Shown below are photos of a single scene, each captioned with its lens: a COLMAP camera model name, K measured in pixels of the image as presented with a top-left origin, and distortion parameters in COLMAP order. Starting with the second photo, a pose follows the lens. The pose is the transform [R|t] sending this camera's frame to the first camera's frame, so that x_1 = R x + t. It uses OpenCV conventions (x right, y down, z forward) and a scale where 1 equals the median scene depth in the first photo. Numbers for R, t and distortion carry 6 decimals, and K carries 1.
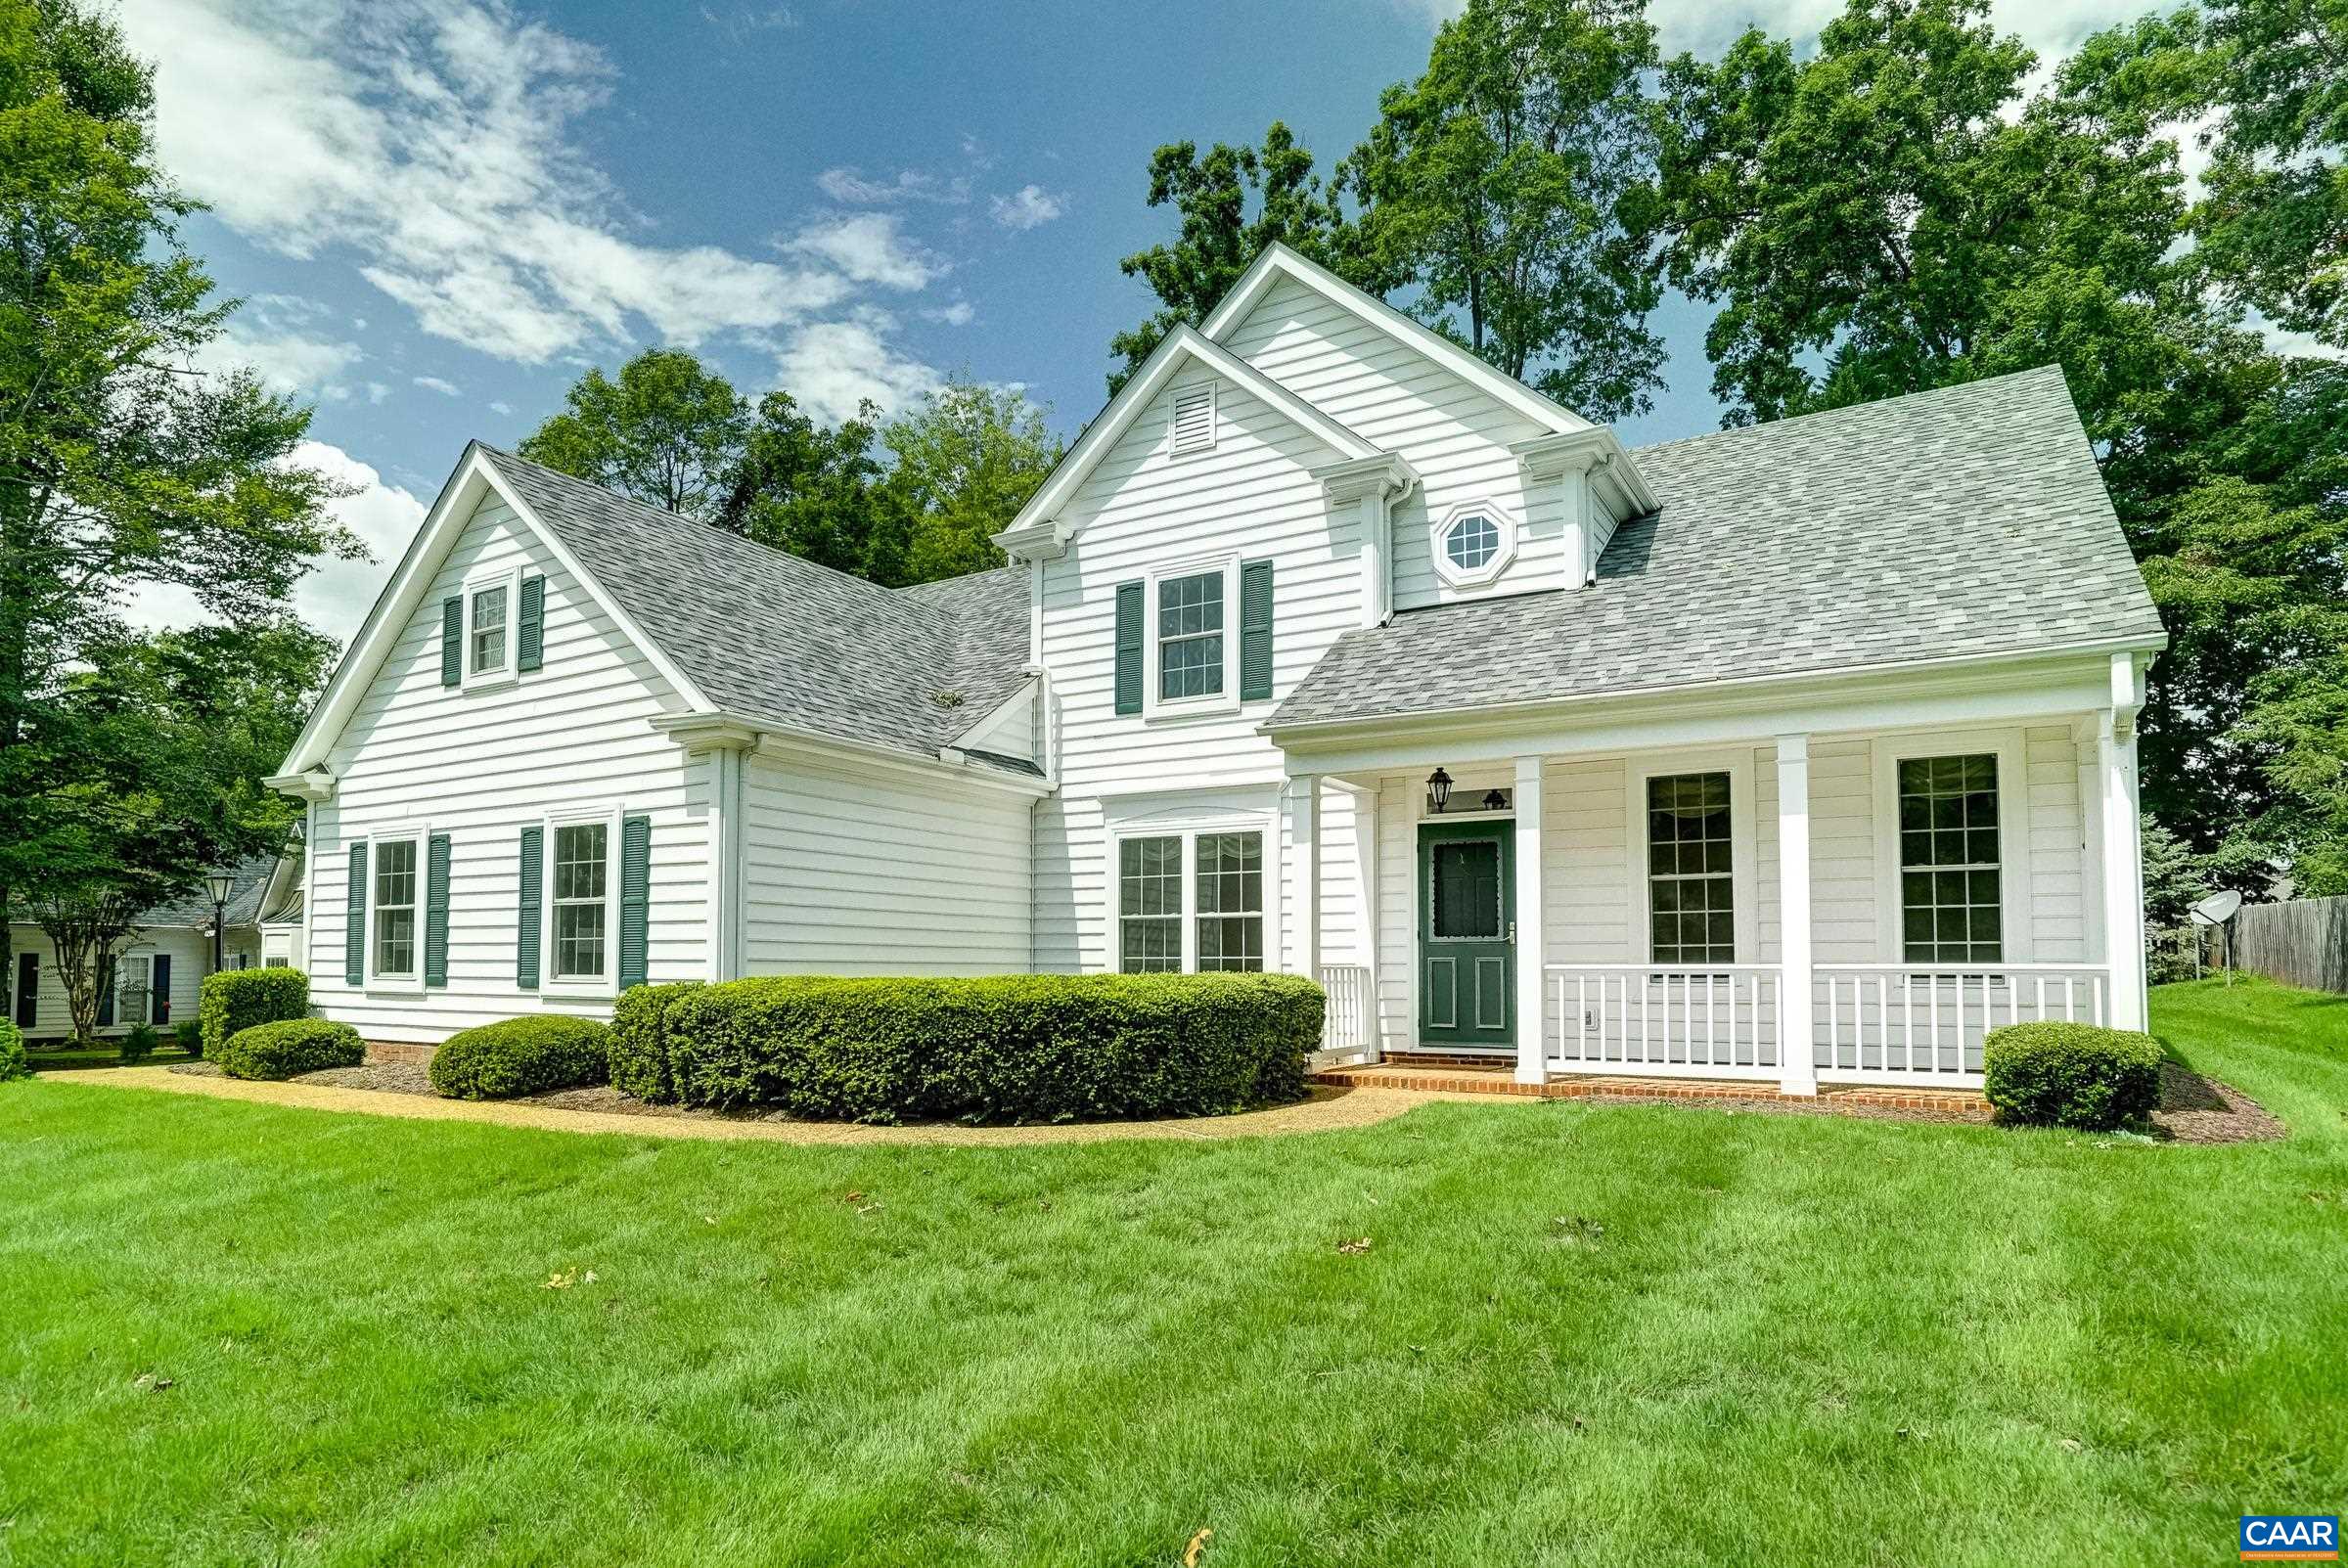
lens RADIAL K [[1282.3, 0, 1174.5], [0, 1282.3, 869.1], [0, 0, 1]] dist [-0.018349, 0.001650]
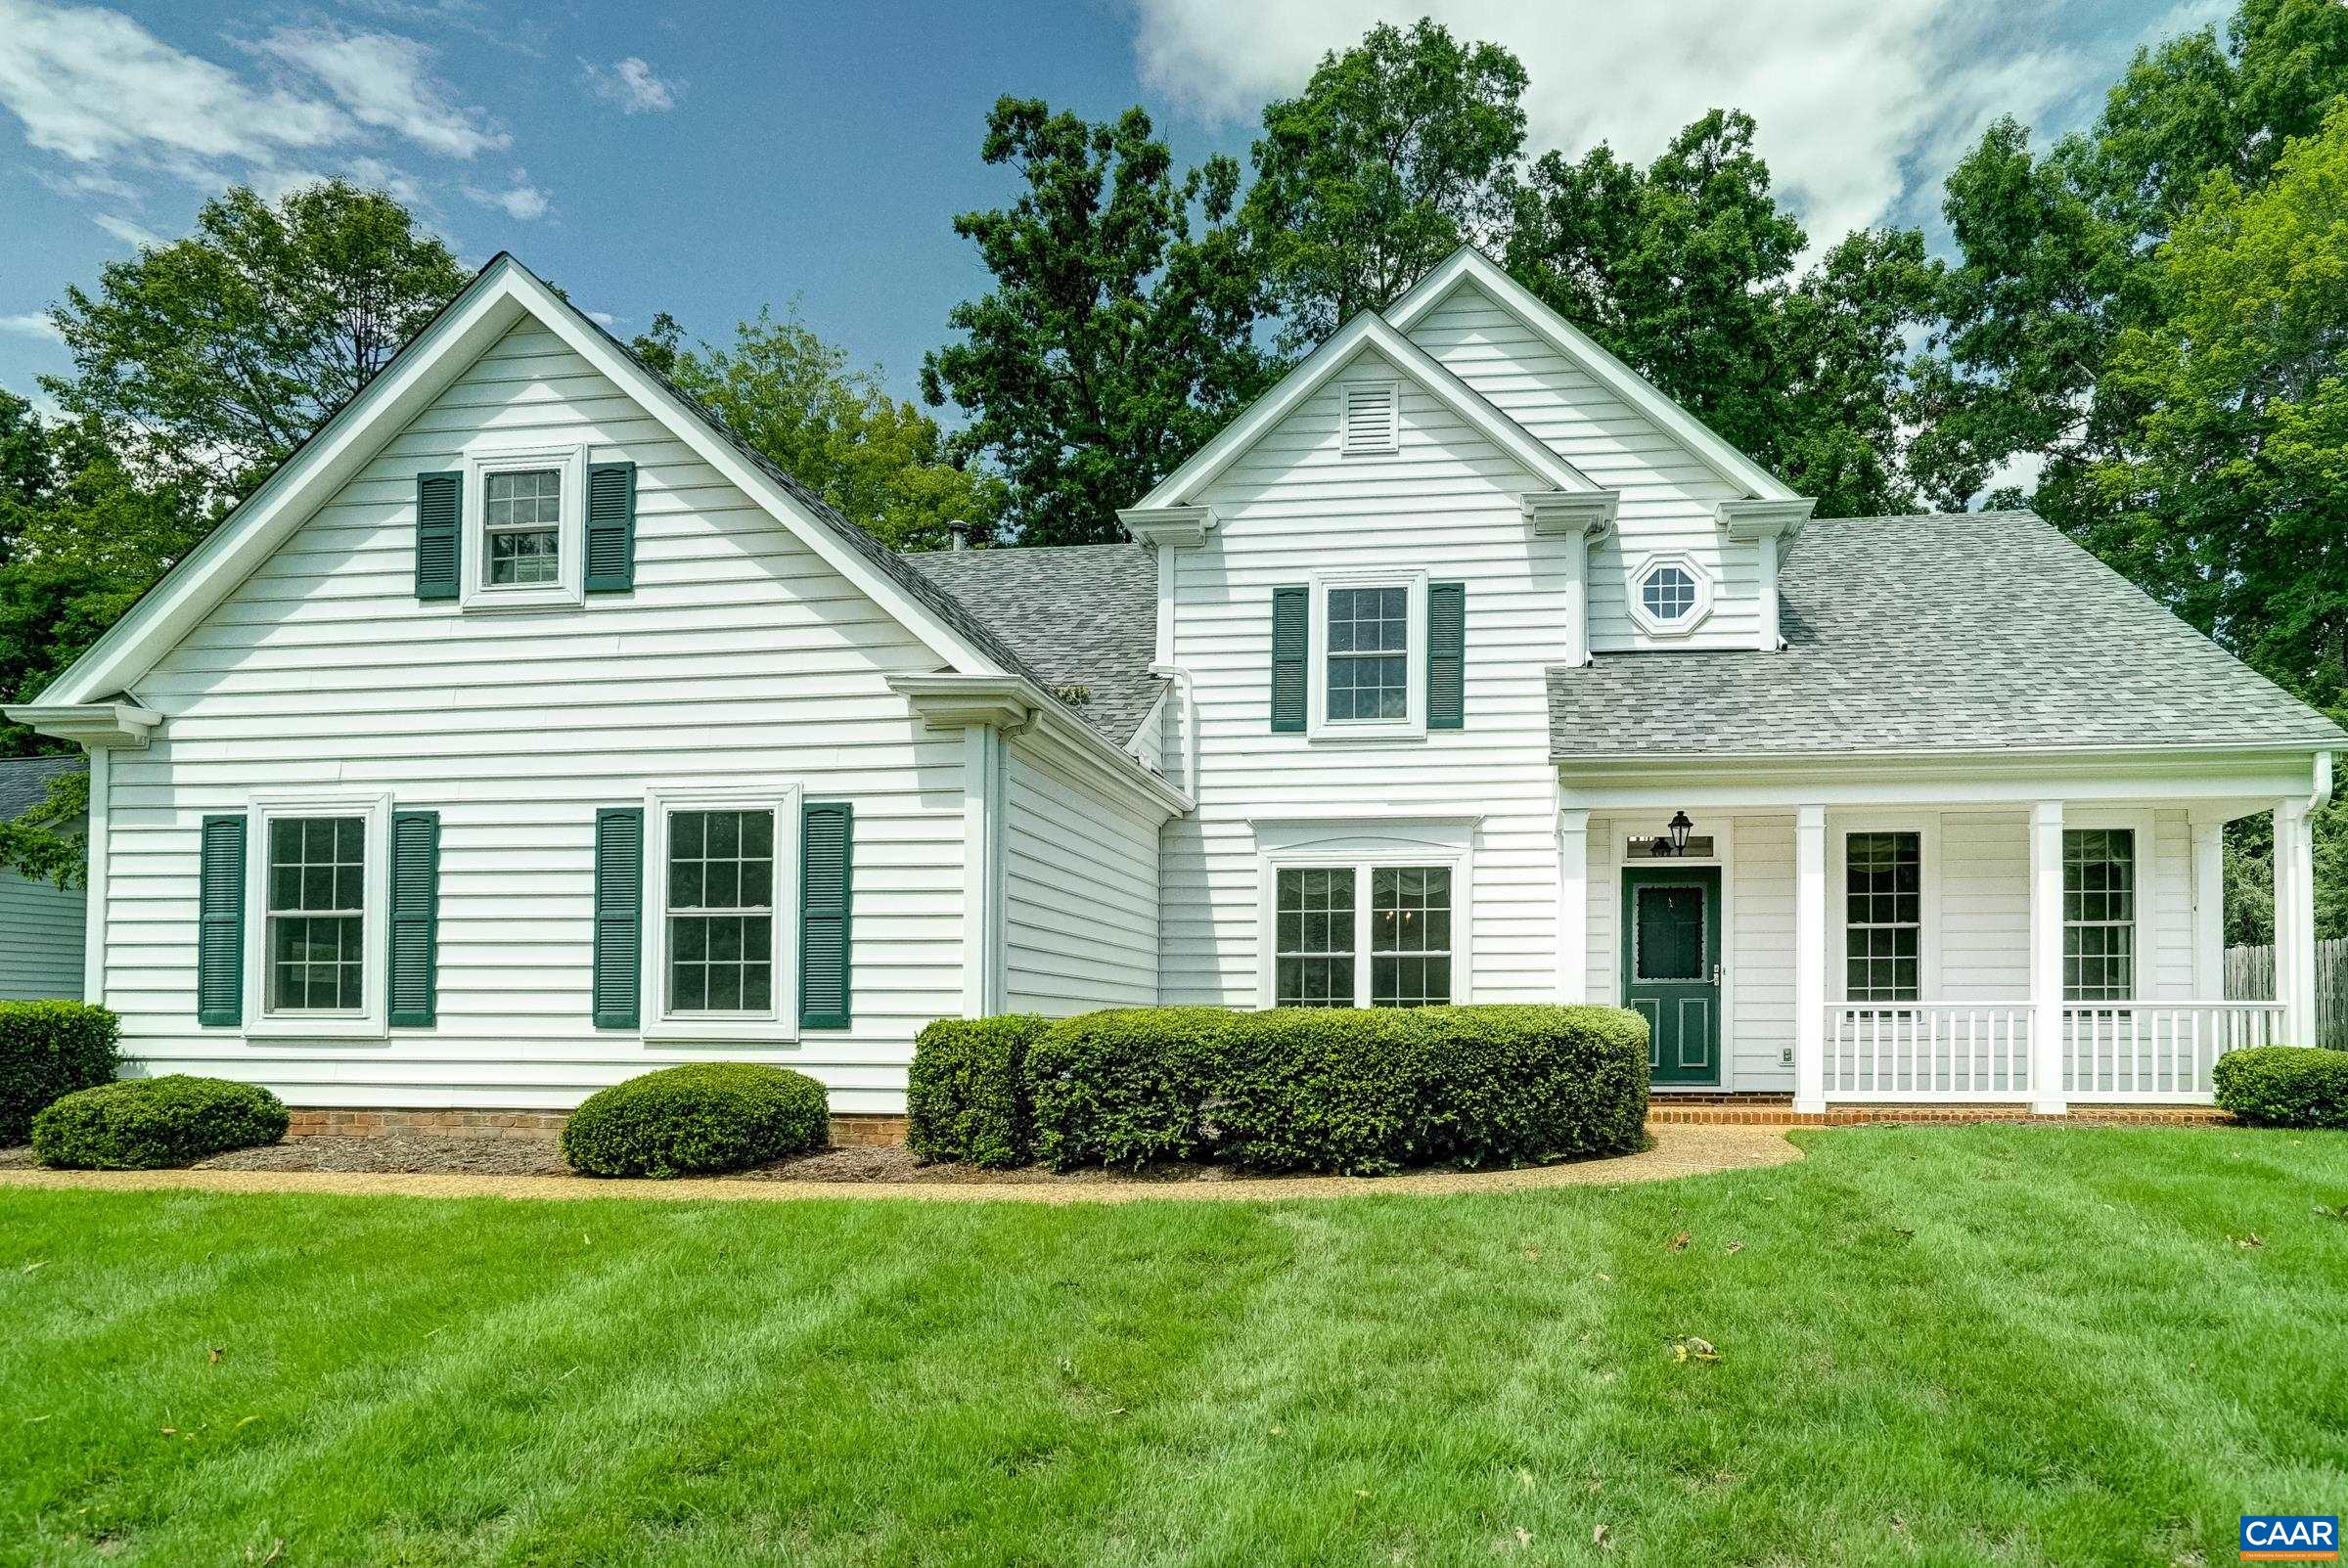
lens RADIAL K [[1297.2, 0, 1361.3], [0, 1297.2, 982.9], [0, 0, 1]] dist [-0.013908, -0.001540]
pose [[0.910971, 0.014363, 0.412220, -0.390155], [-0.031845, 0.998860, 0.035569, 0.025267], [-0.411239, -0.045530, 0.910390, 0.137713]]
